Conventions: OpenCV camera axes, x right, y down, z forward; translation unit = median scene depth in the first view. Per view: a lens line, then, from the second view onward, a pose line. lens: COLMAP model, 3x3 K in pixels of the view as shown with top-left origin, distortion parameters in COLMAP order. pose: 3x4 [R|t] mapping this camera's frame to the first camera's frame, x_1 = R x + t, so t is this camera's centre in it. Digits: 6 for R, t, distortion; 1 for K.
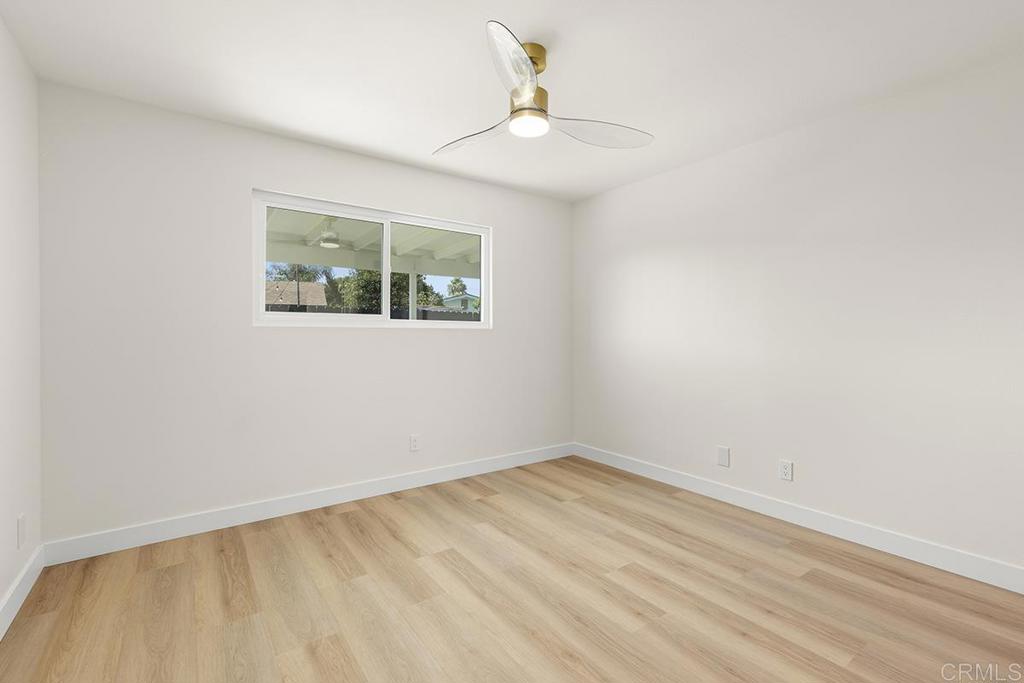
lens RADIAL K [[467.2, 0, 512.6], [0, 467.2, 337.5], [0, 0, 1]] dist [0.008098, -0.001578]
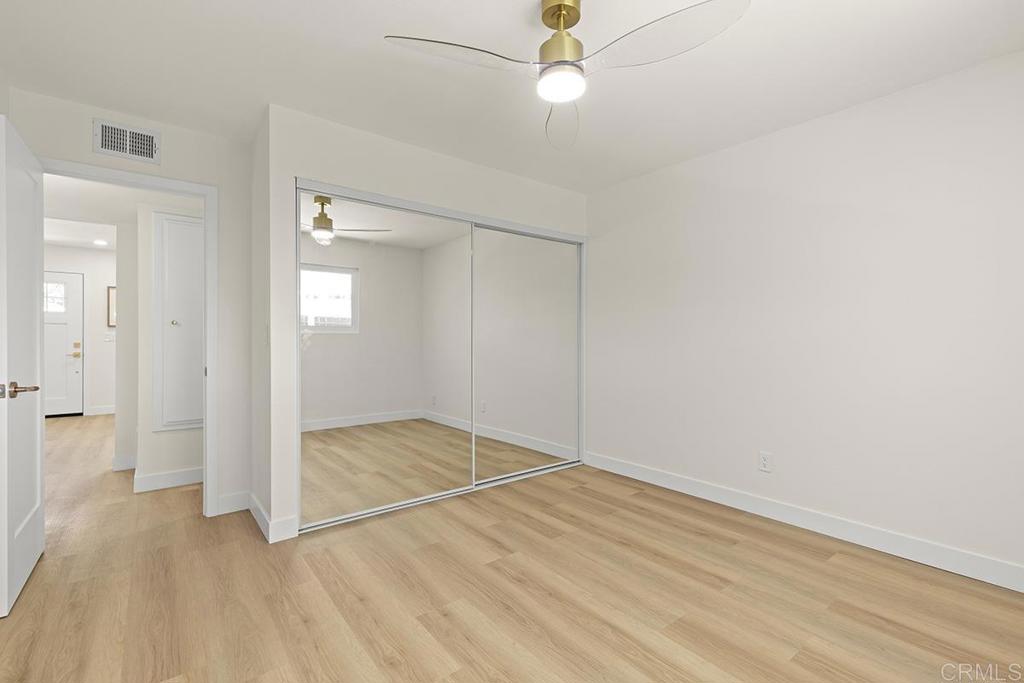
lens RADIAL K [[467.2, 0, 513.9], [0, 467.2, 339.7], [0, 0, 1]] dist [0.008098, -0.001578]
pose [[-0.998958, 0.000442, -0.045631, 0.165304], [-0.000223, 0.999894, 0.014552, 0.000937], [0.045633, 0.014547, -0.998852, 1.909541]]
